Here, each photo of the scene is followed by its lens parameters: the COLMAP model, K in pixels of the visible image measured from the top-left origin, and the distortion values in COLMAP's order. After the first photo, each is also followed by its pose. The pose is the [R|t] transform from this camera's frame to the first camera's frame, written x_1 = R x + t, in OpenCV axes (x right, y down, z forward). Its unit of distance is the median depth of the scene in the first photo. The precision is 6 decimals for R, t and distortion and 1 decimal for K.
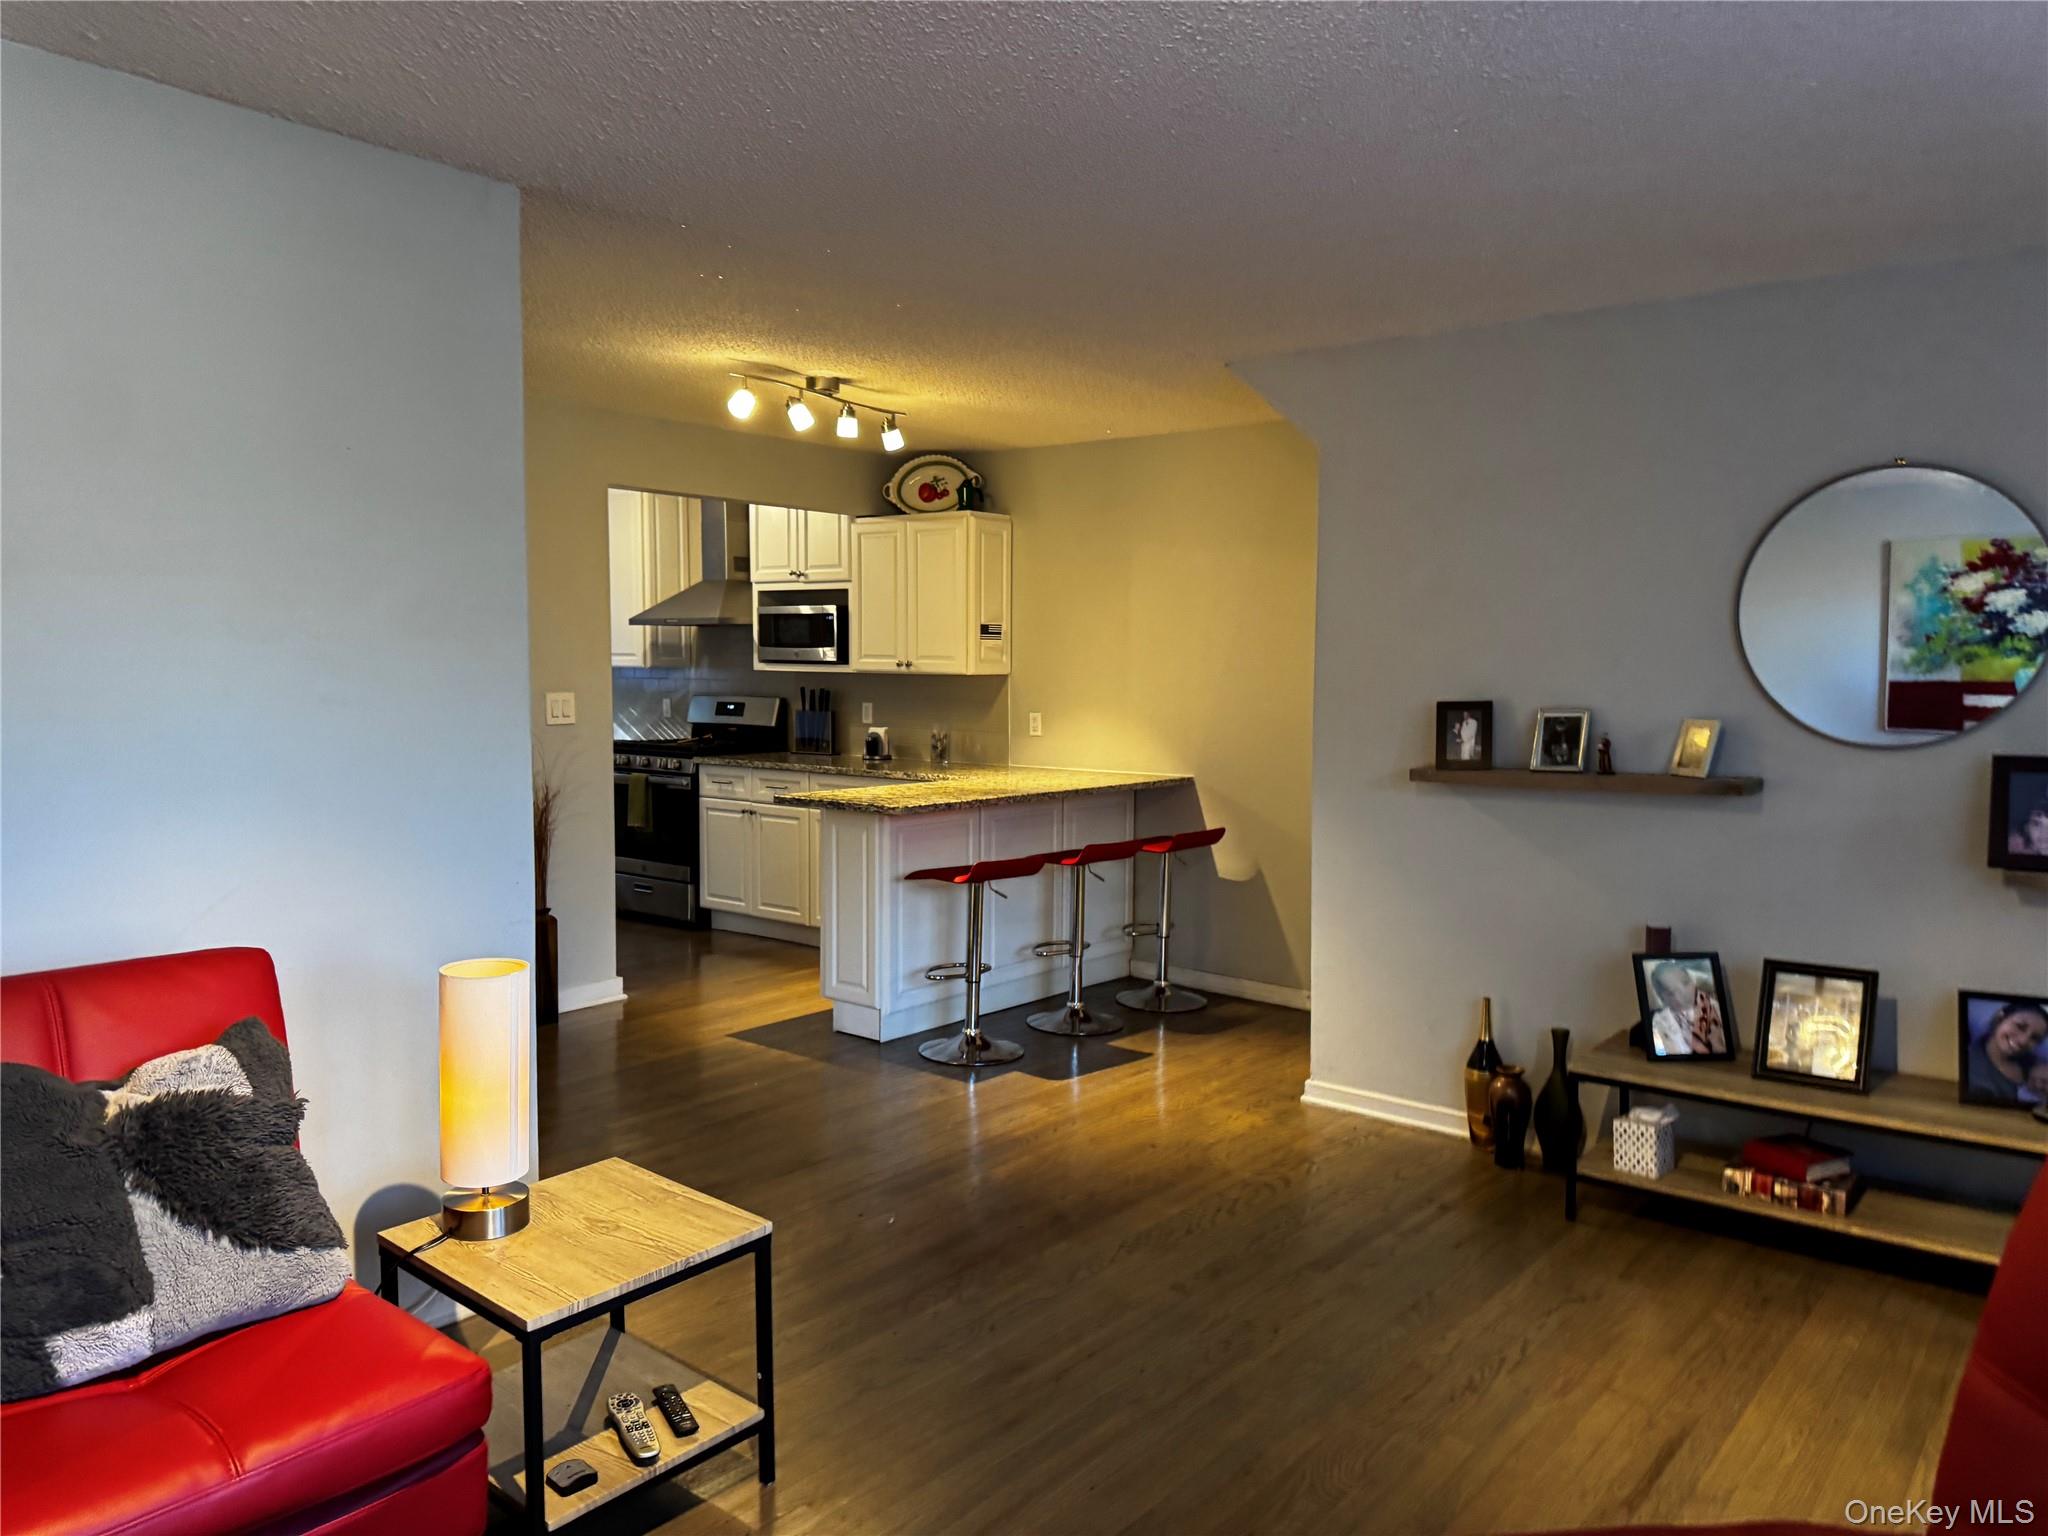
lens RADIAL K [[1442.3, 0, 1028.5], [0, 1442.3, 760.8], [0, 0, 1]] dist [0.134875, -0.132757]
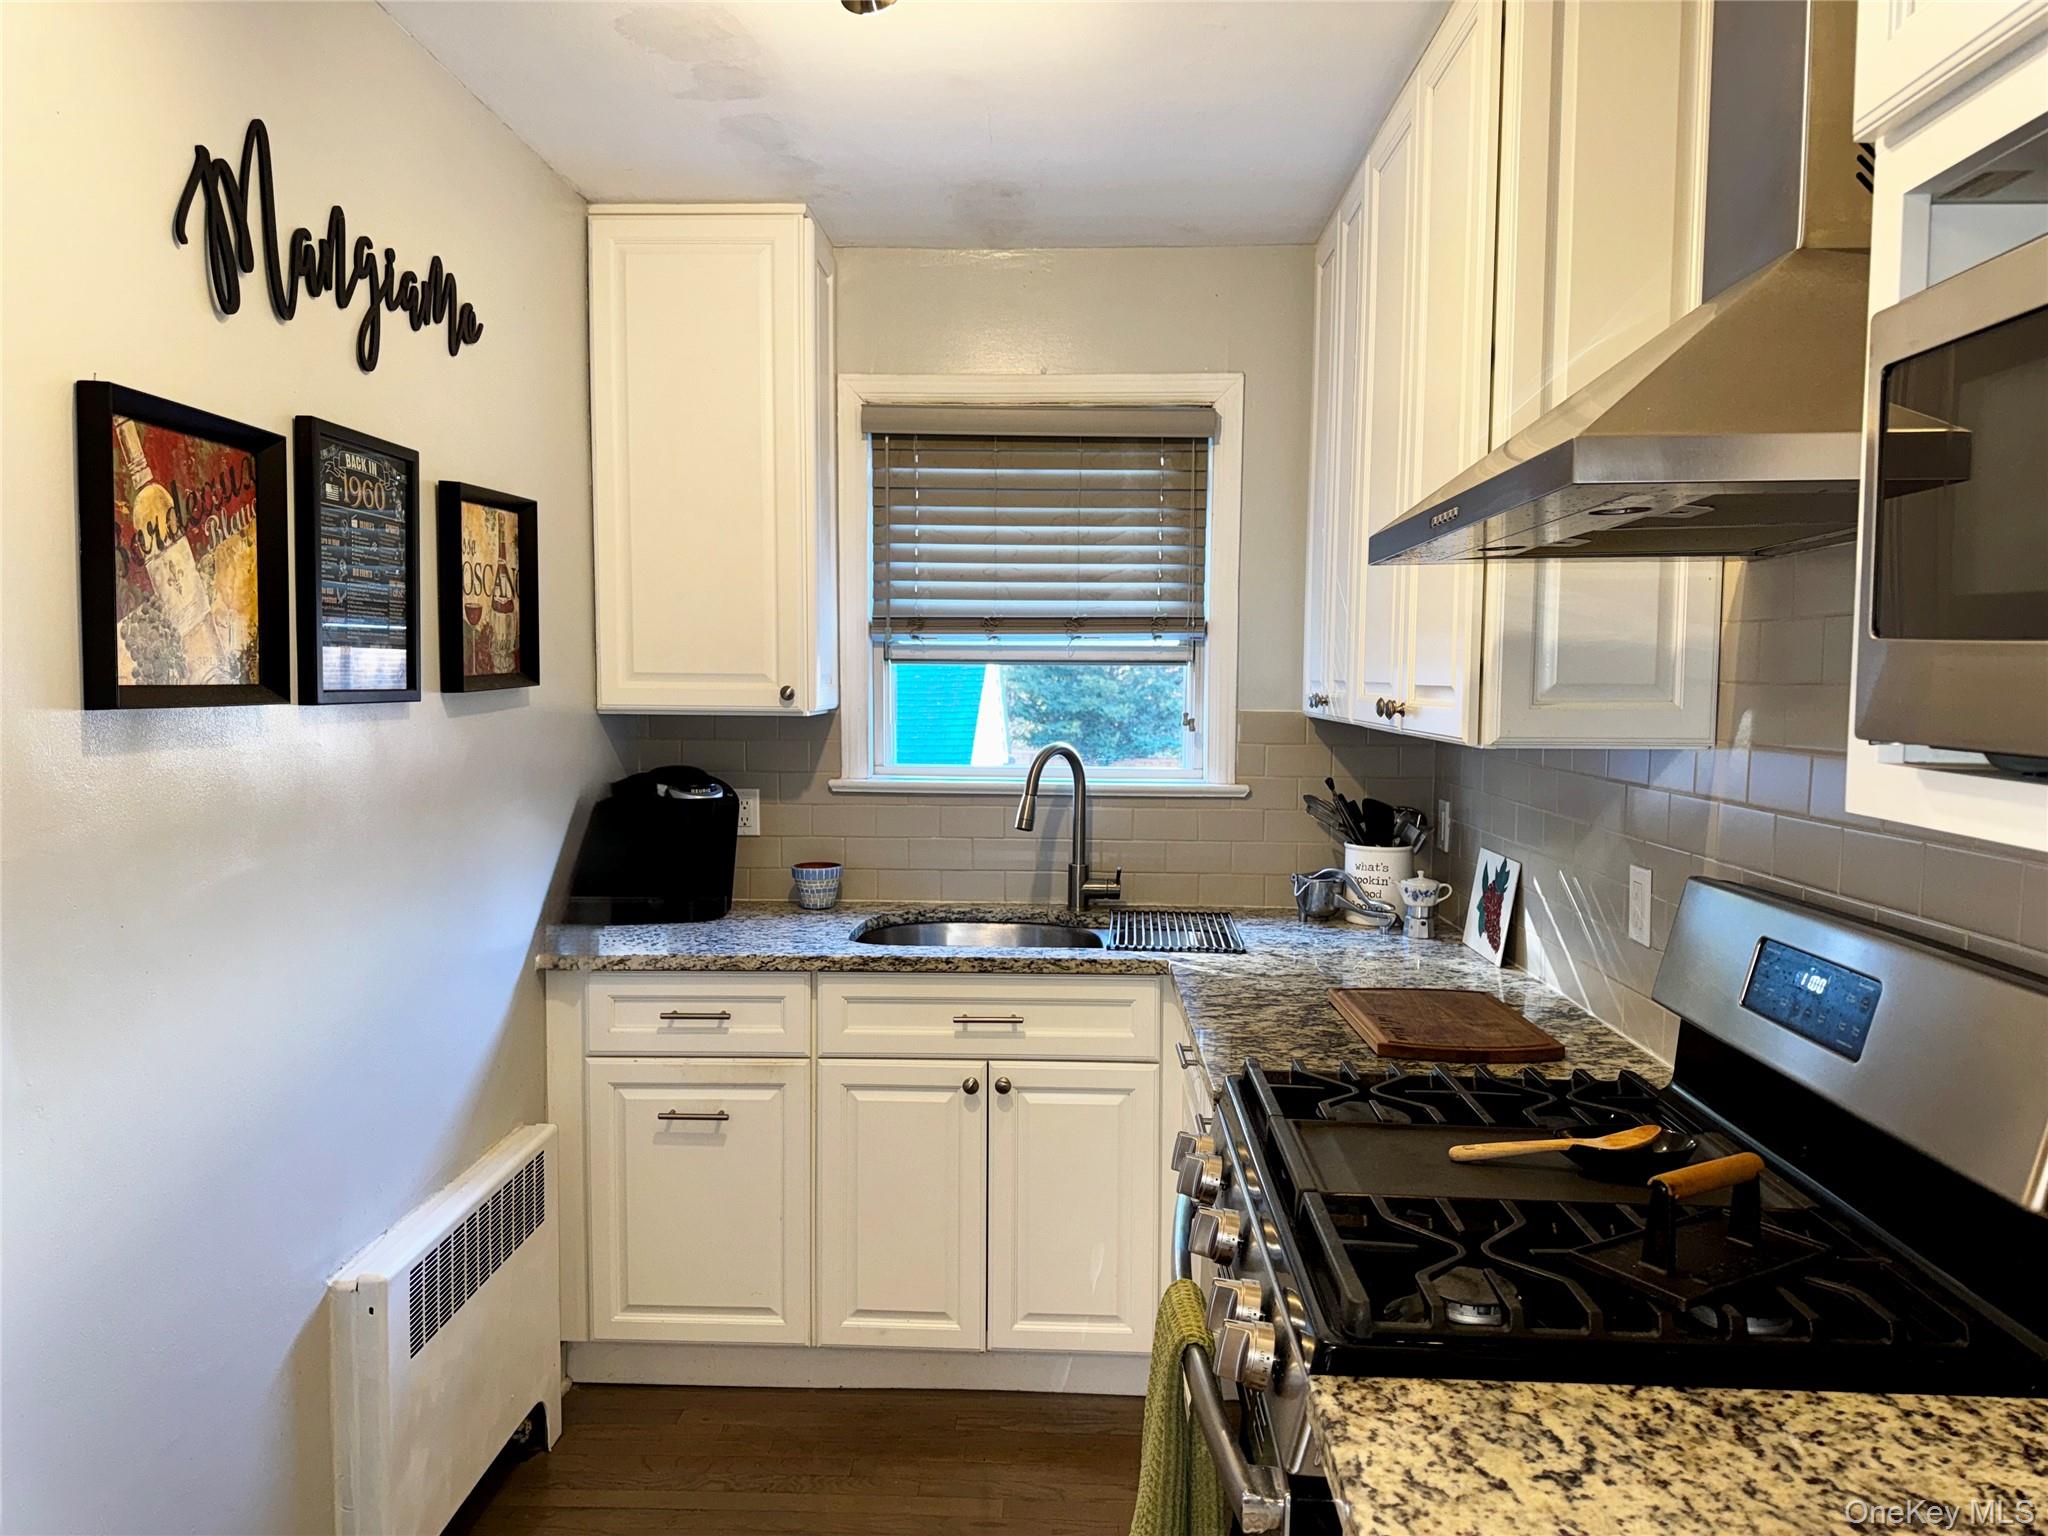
lens RADIAL K [[1436.9, 0, 1015.2], [0, 1436.9, 774.3], [0, 0, 1]] dist [0.185032, -0.383206]
pose [[0.595167, 0.054698, -0.801738, -0.170997], [-0.061077, 0.997874, 0.022738, -0.086964], [0.801278, 0.035435, 0.597243, 1.158587]]
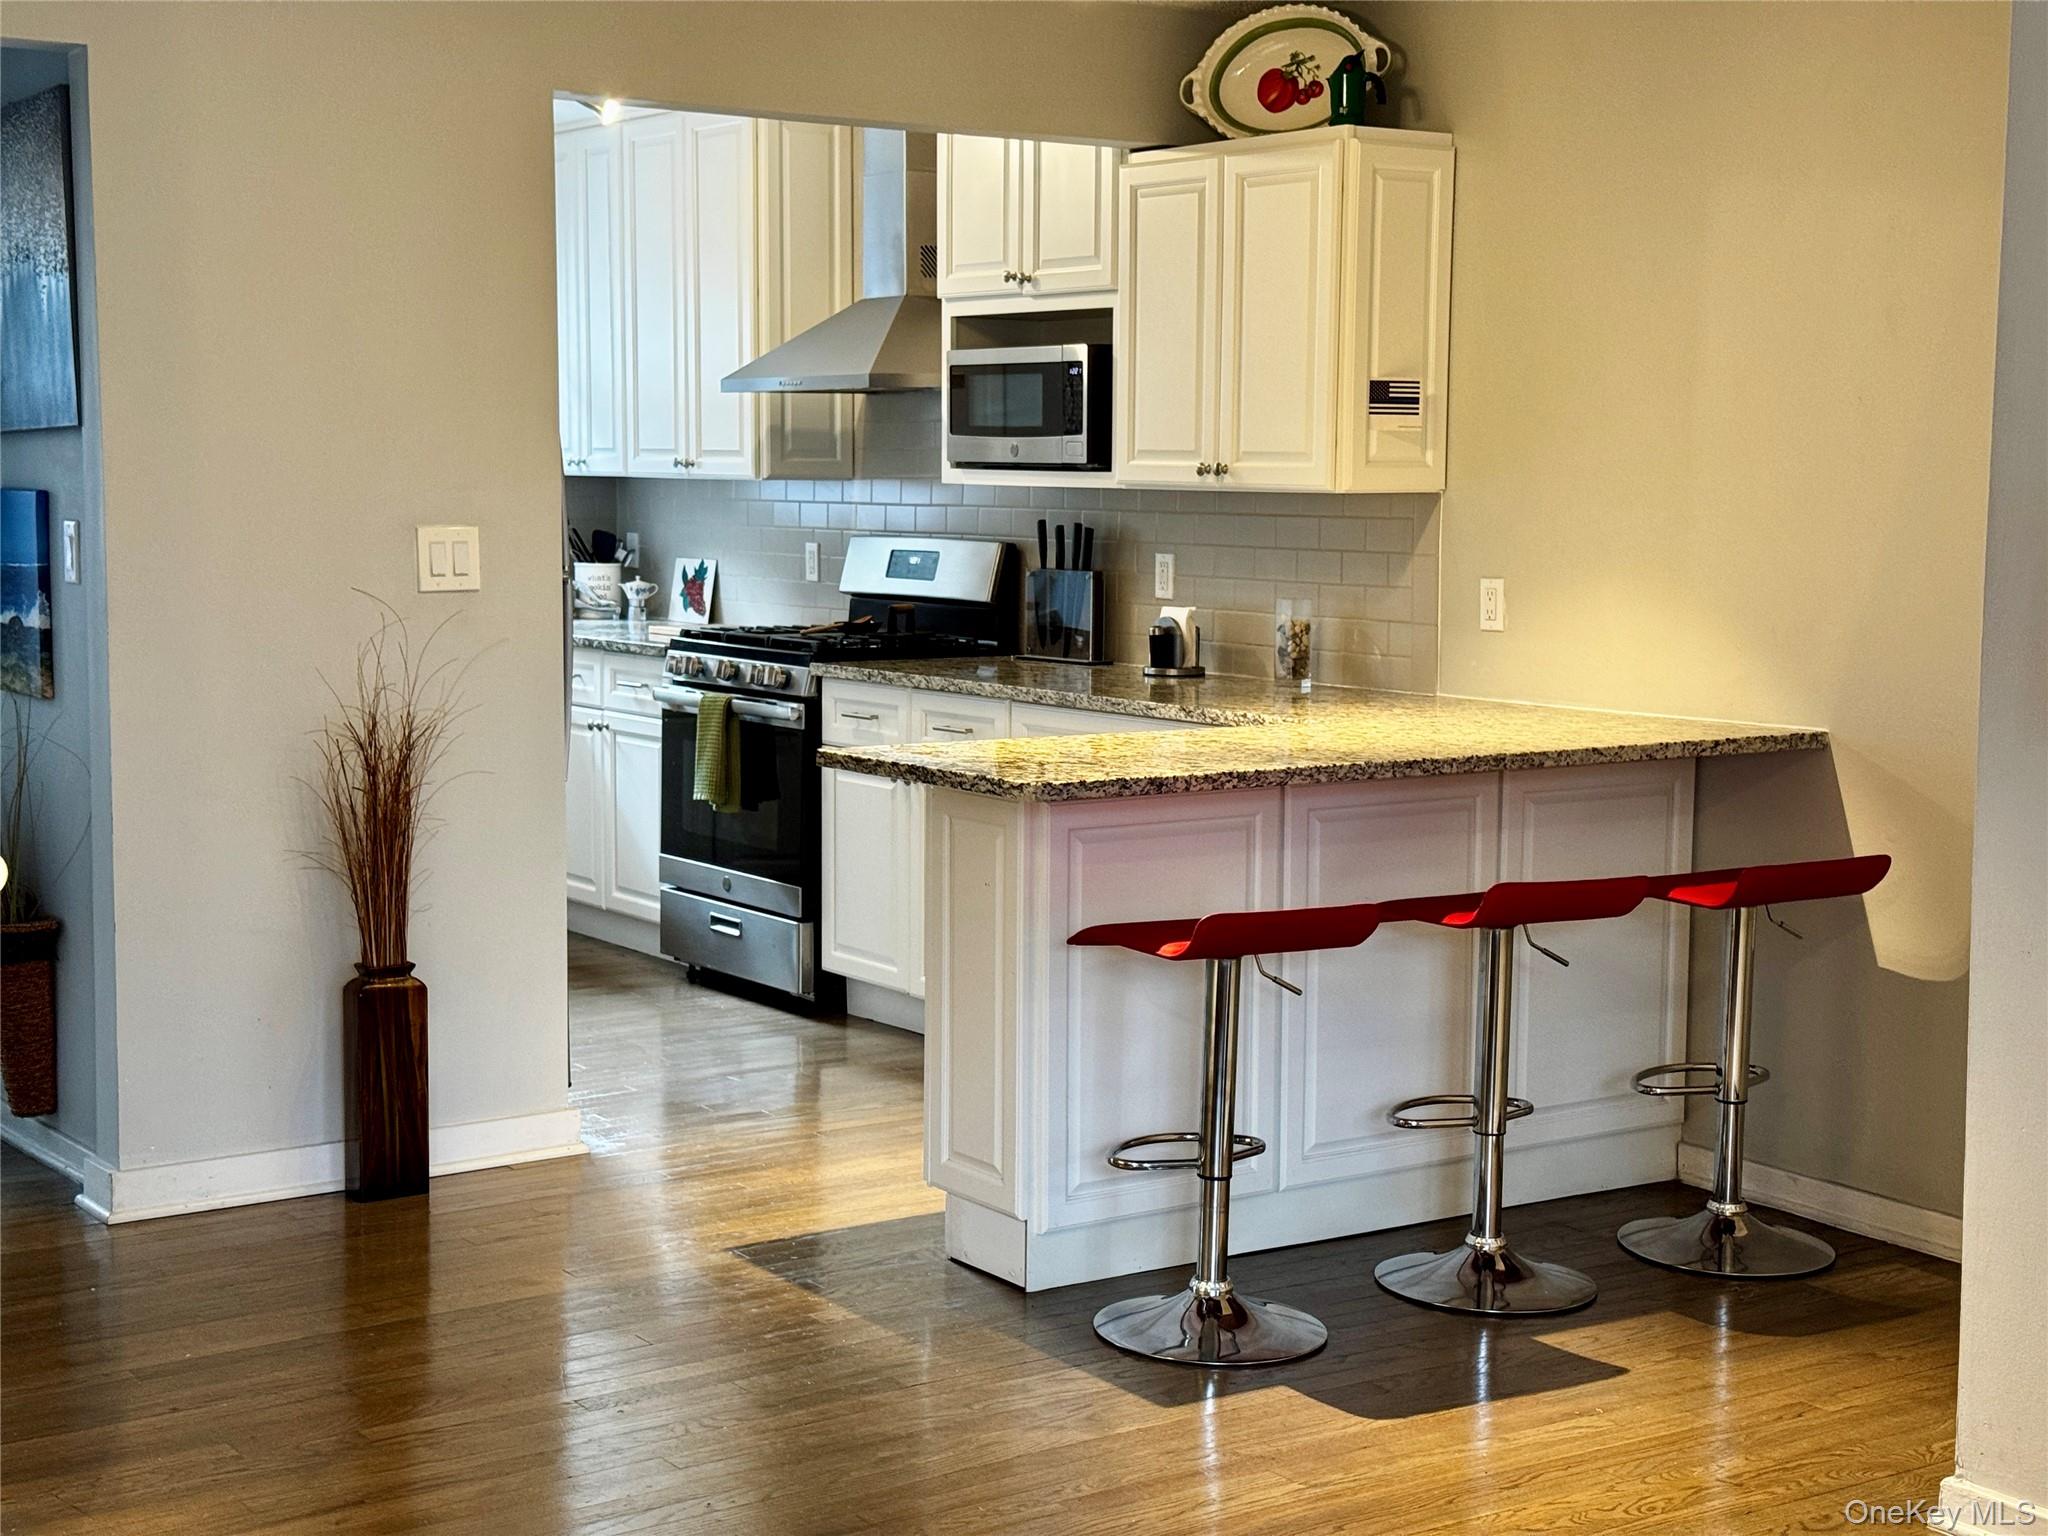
lens RADIAL K [[2899.1, 0, 1024.0], [0, 2899.1, 768.0], [0, 0, 1]] dist [0.176057, -0.289221]
pose [[0.962093, 0.029901, -0.271078, 0.134456], [-0.021019, 0.999145, 0.035610, -0.004623], [0.271911, -0.028563, 0.961898, 0.109802]]
